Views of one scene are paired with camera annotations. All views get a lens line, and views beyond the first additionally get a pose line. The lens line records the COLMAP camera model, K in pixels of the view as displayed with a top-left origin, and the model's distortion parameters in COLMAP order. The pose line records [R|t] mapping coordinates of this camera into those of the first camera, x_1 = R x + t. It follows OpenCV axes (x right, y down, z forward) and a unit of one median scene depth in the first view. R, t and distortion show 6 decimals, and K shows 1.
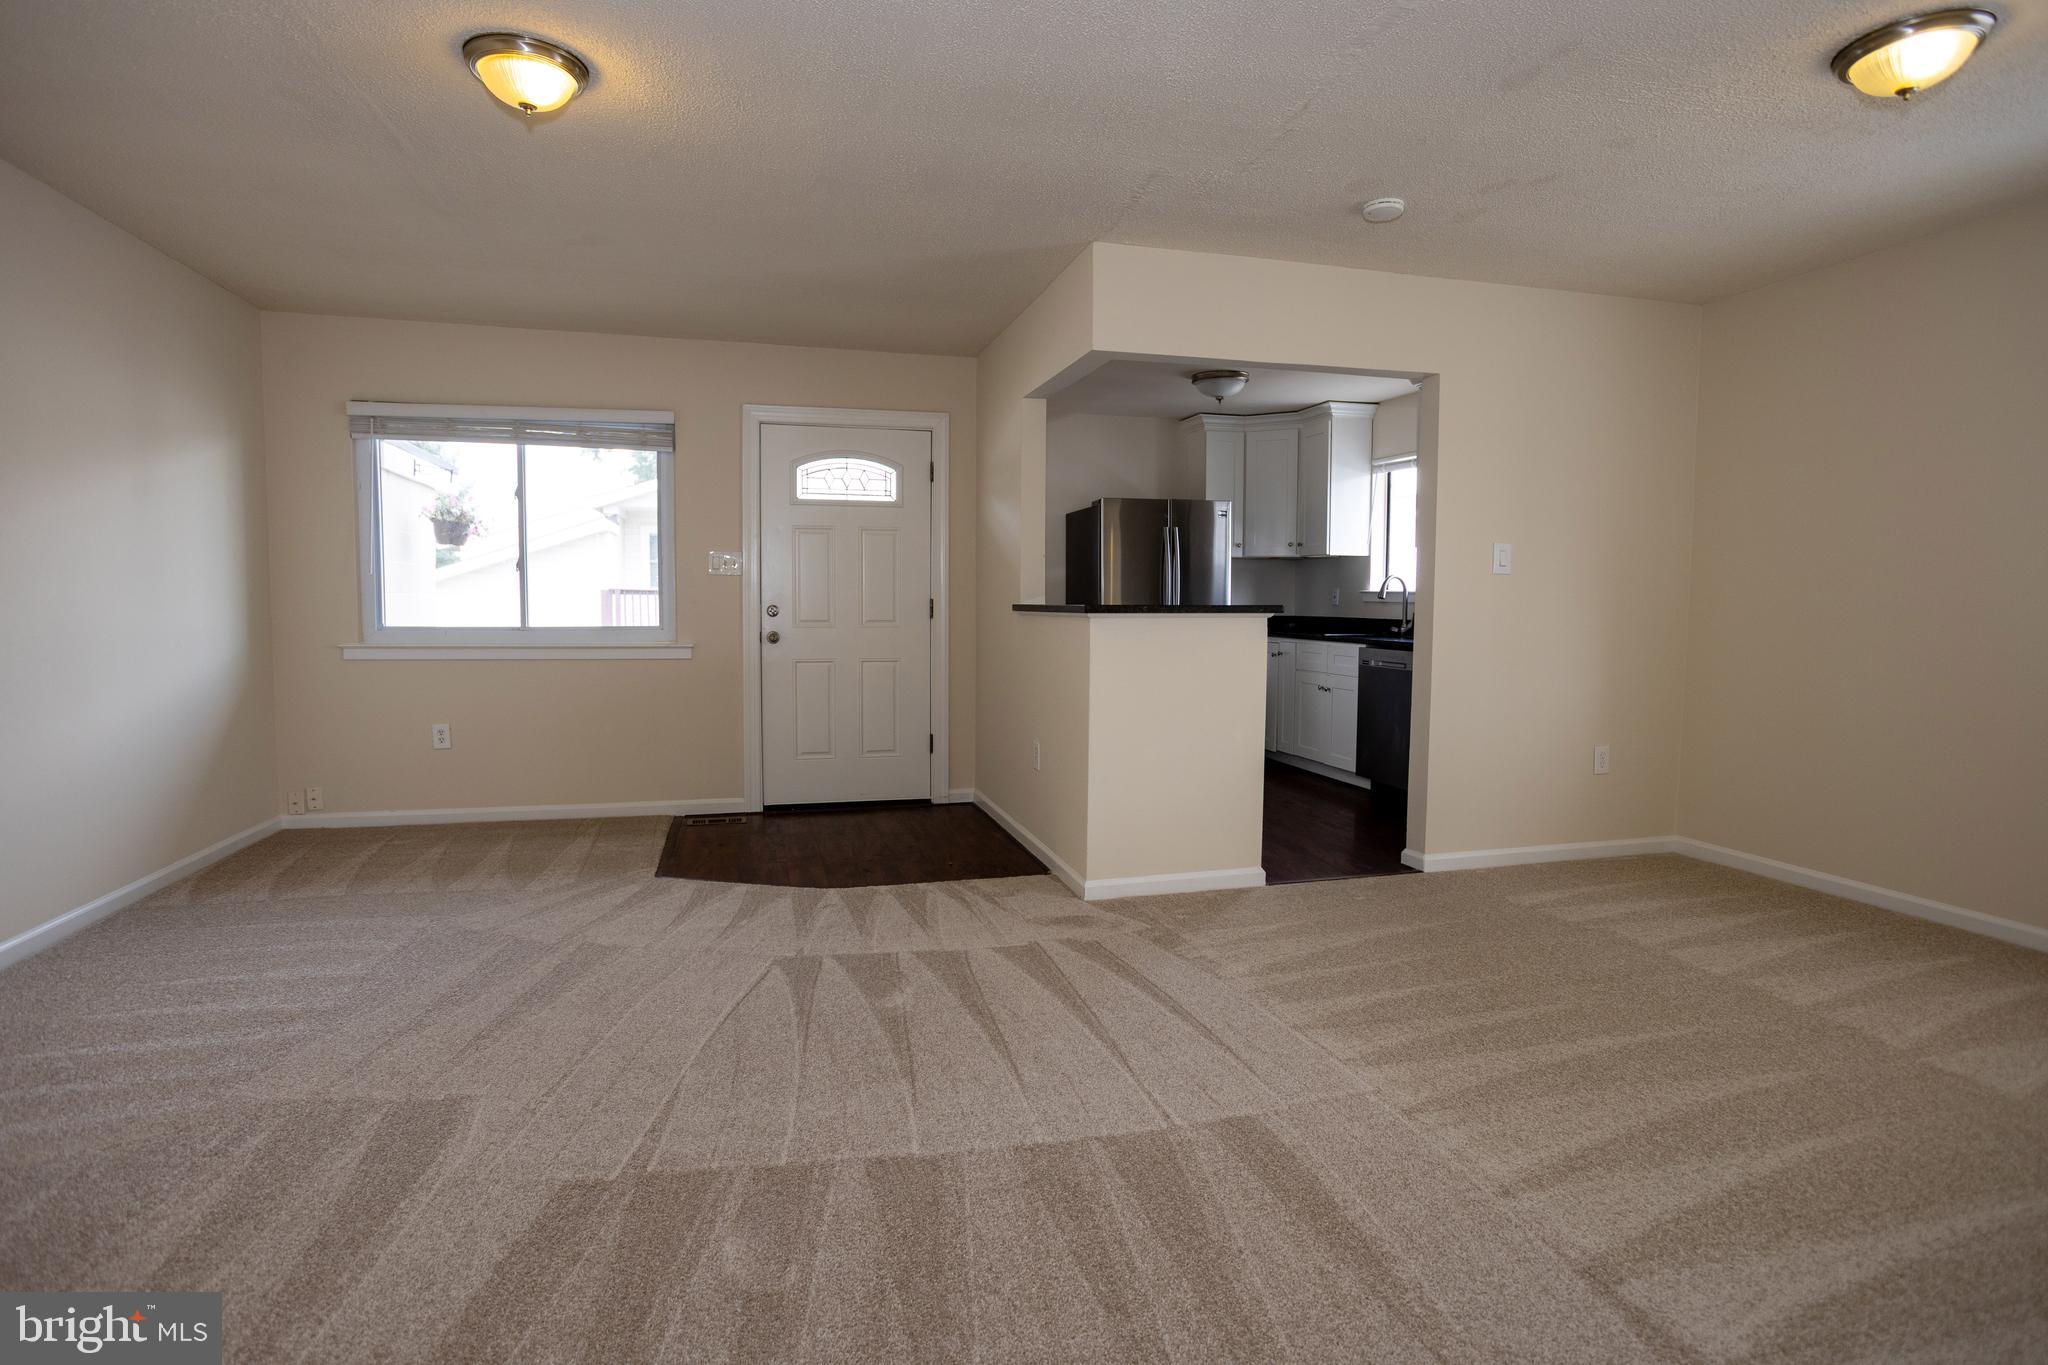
lens RADIAL K [[1015.6, 0, 1049.2], [0, 1015.6, 682.7], [0, 0, 1]] dist [-0.070634, 0.036192]
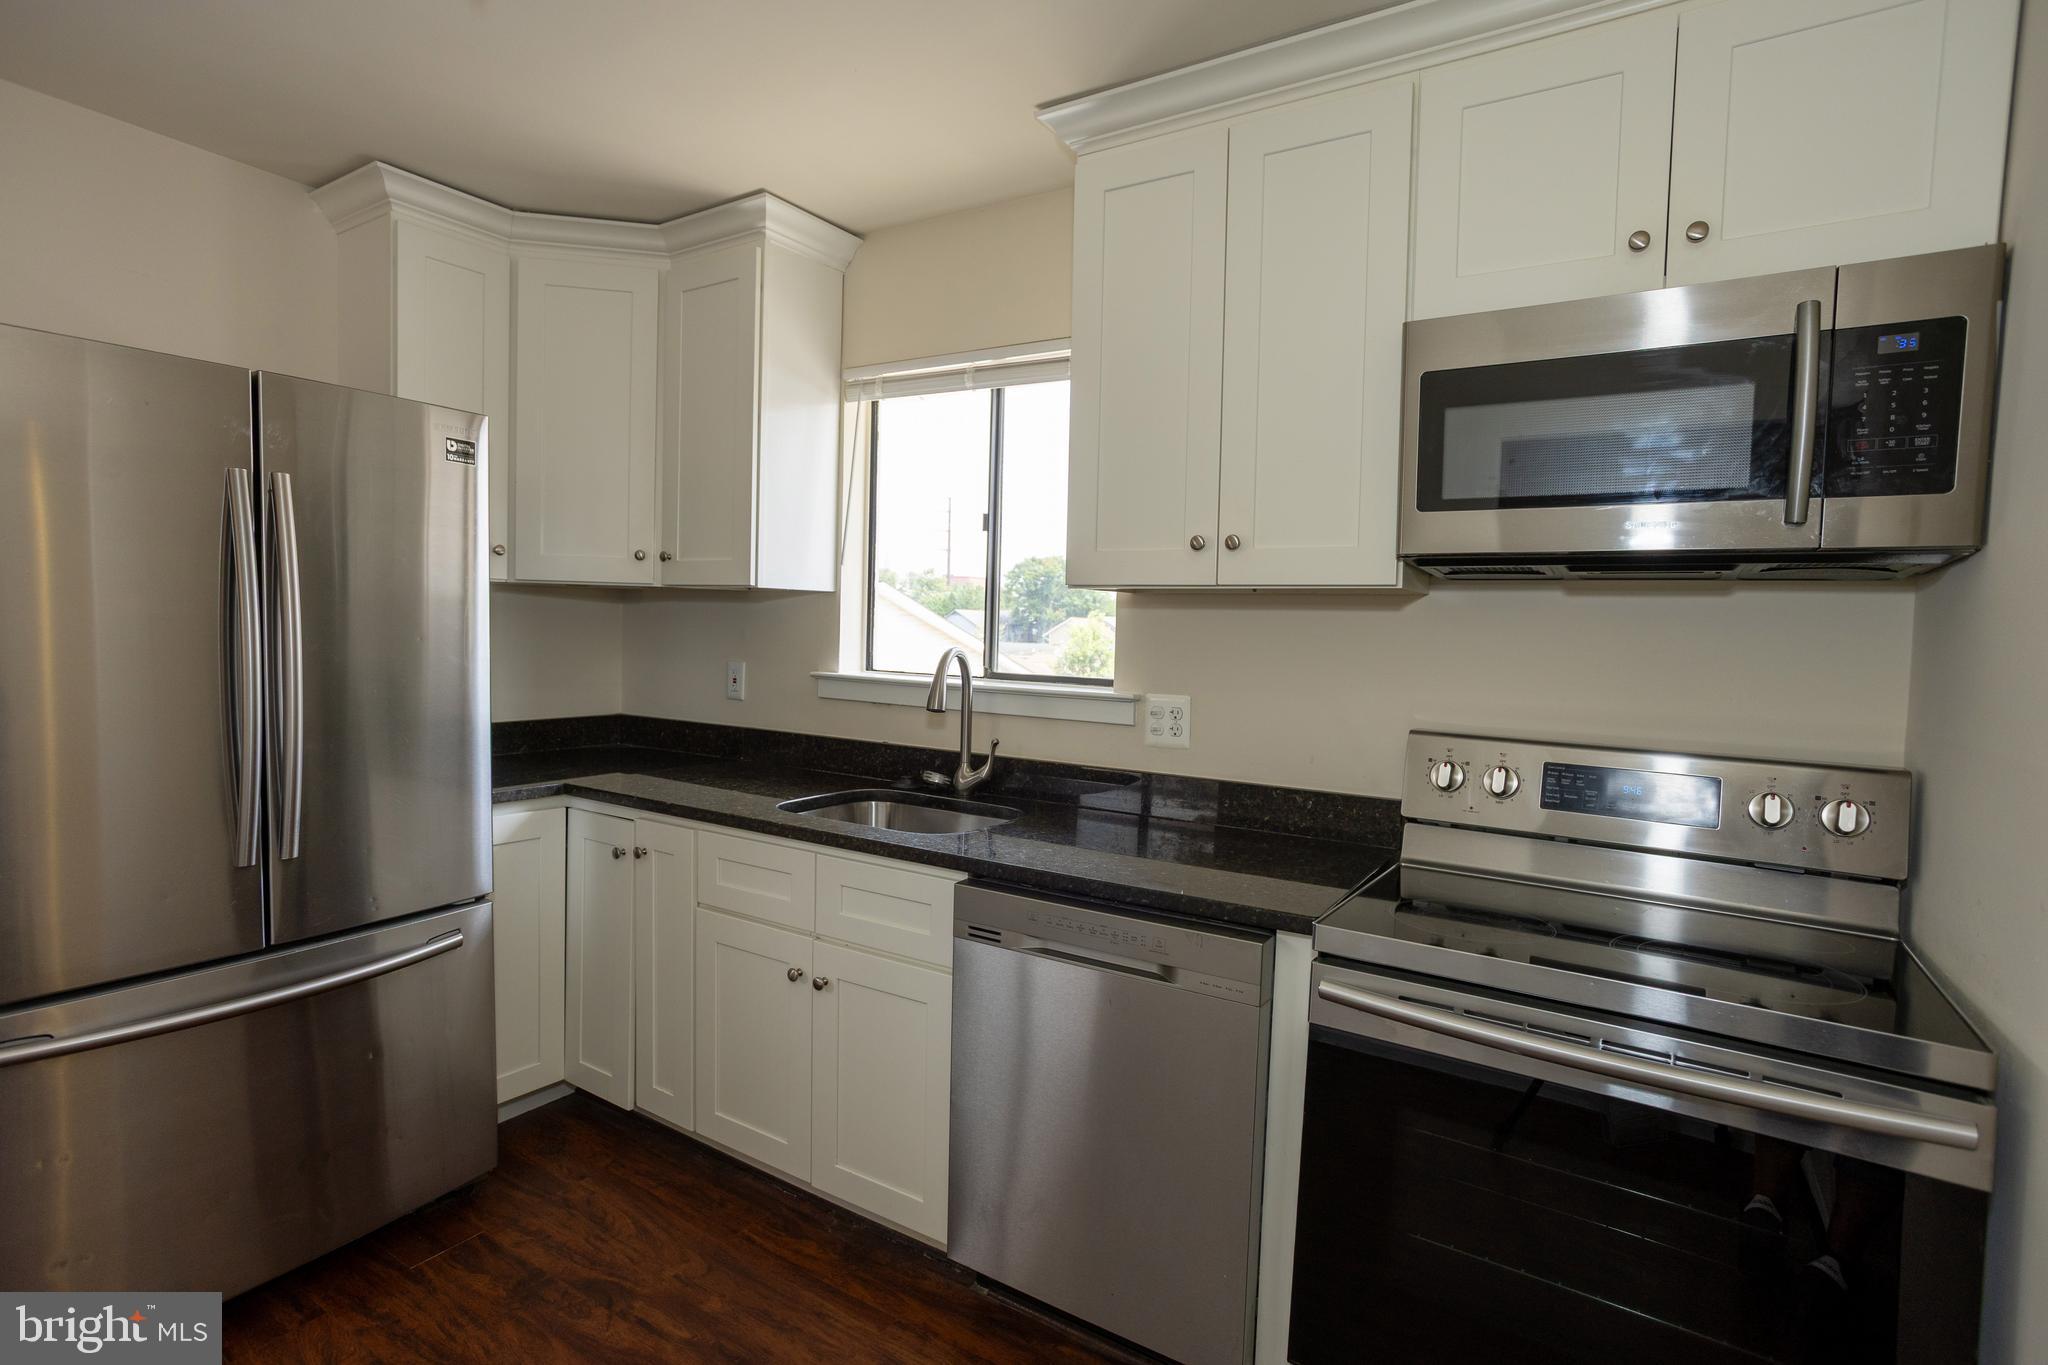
lens RADIAL K [[985.9, 0, 1013.9], [0, 985.9, 673.6], [0, 0, 1]] dist [-0.055933, 0.034128]
pose [[0.755505, -0.017903, 0.654898, 0.129319], [0.030976, 0.999485, -0.008412, -0.111431], [-0.654410, 0.026642, 0.755670, 0.830550]]
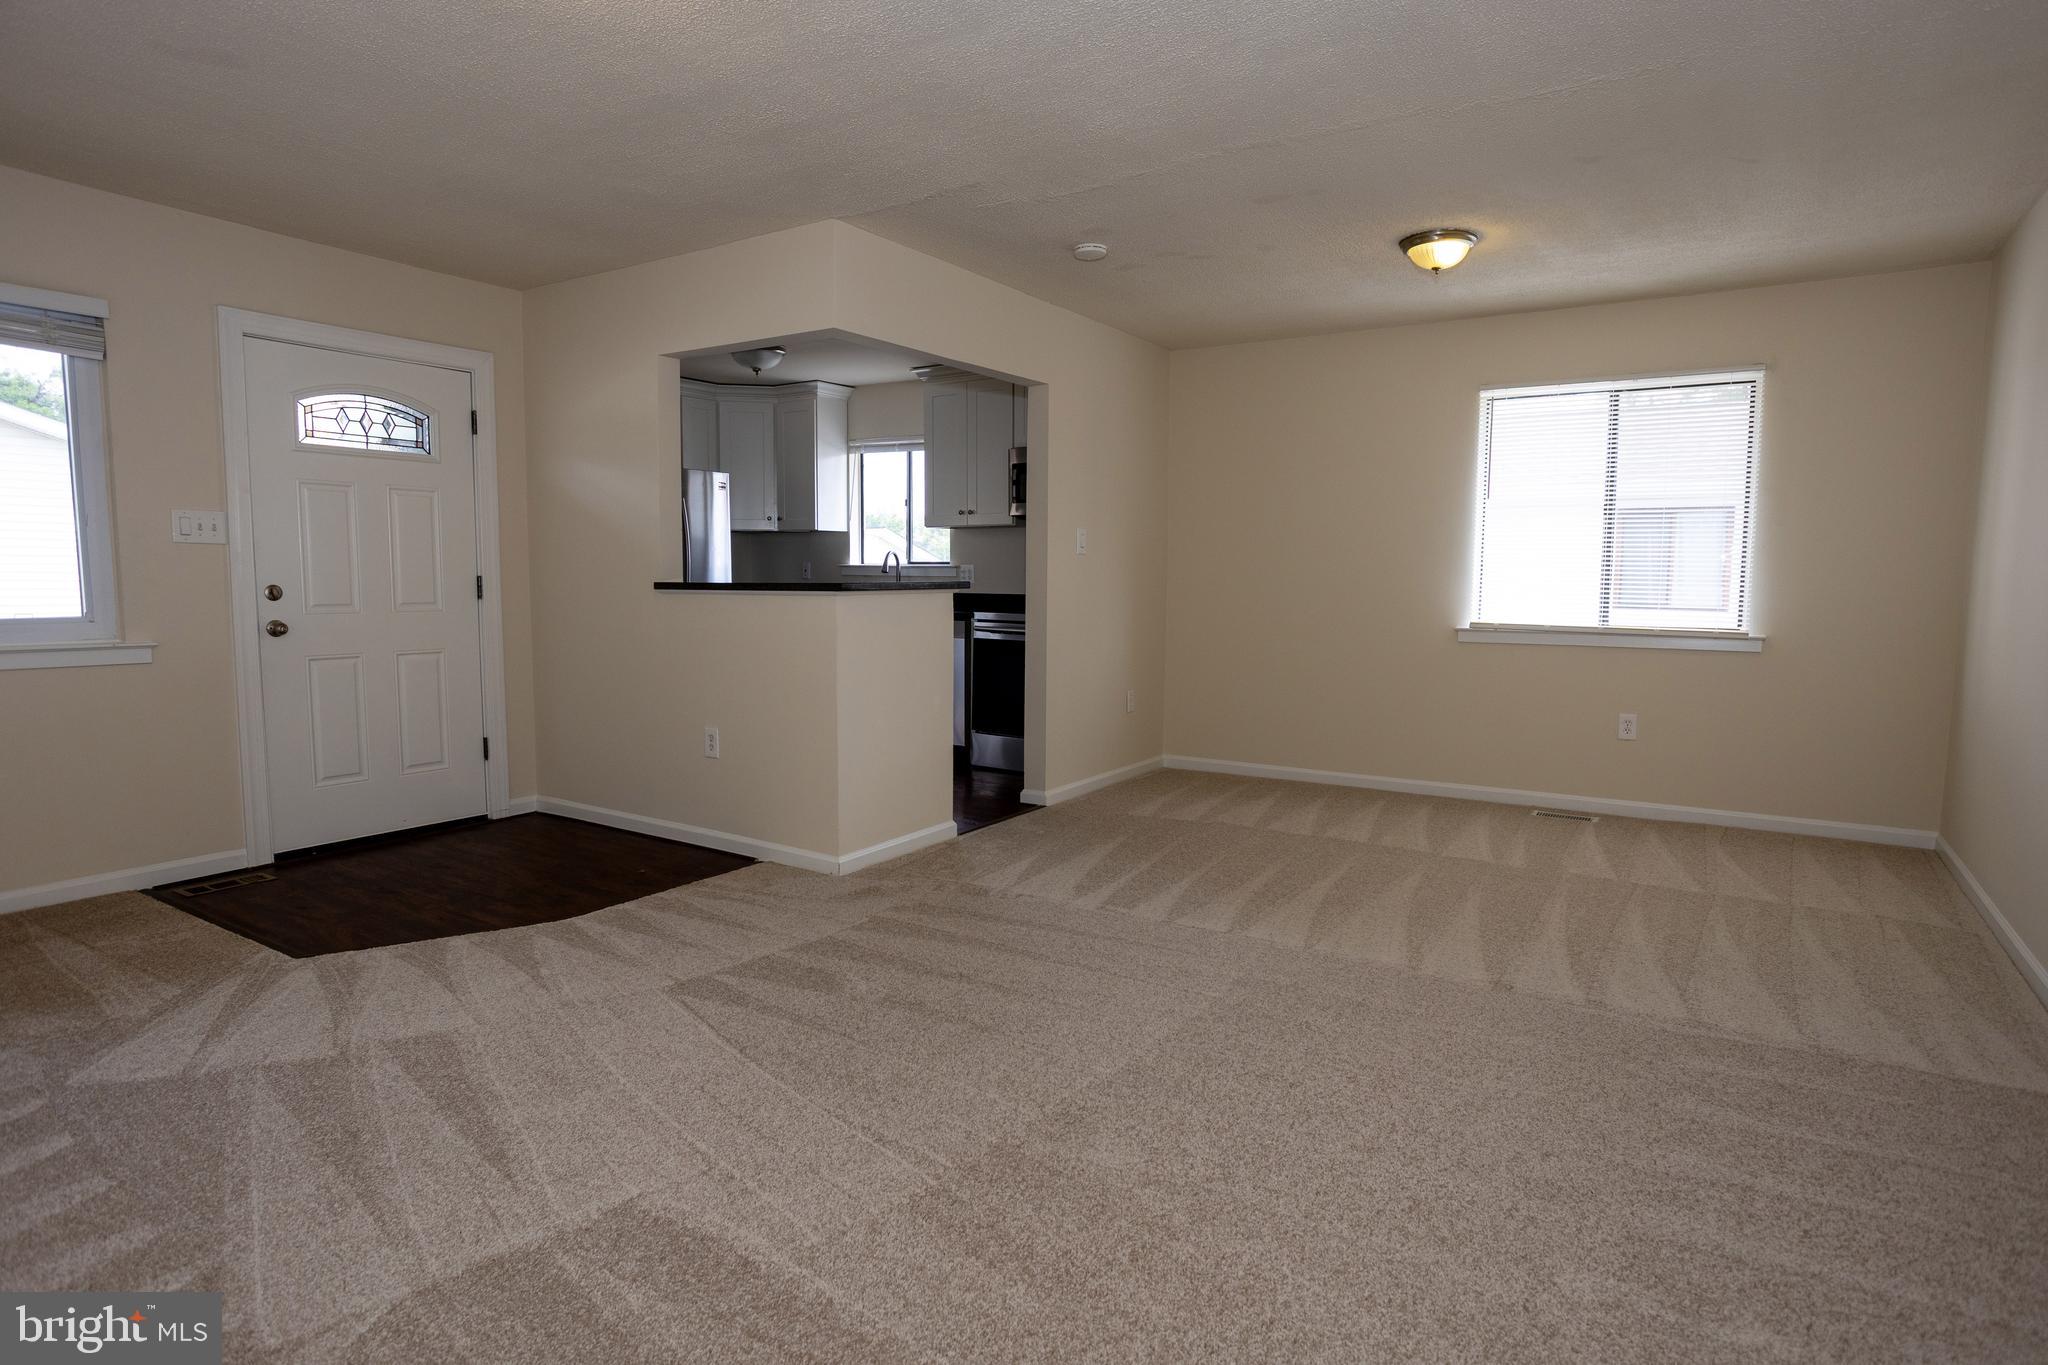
lens RADIAL K [[1054.2, 0, 1036.0], [0, 1054.2, 687.6], [0, 0, 1]] dist [-0.067953, 0.028226]
pose [[0.747849, -0.070372, 0.660128, -0.355772], [0.050185, 0.997513, 0.049486, -0.010376], [-0.661969, -0.003879, 0.749521, 0.062193]]
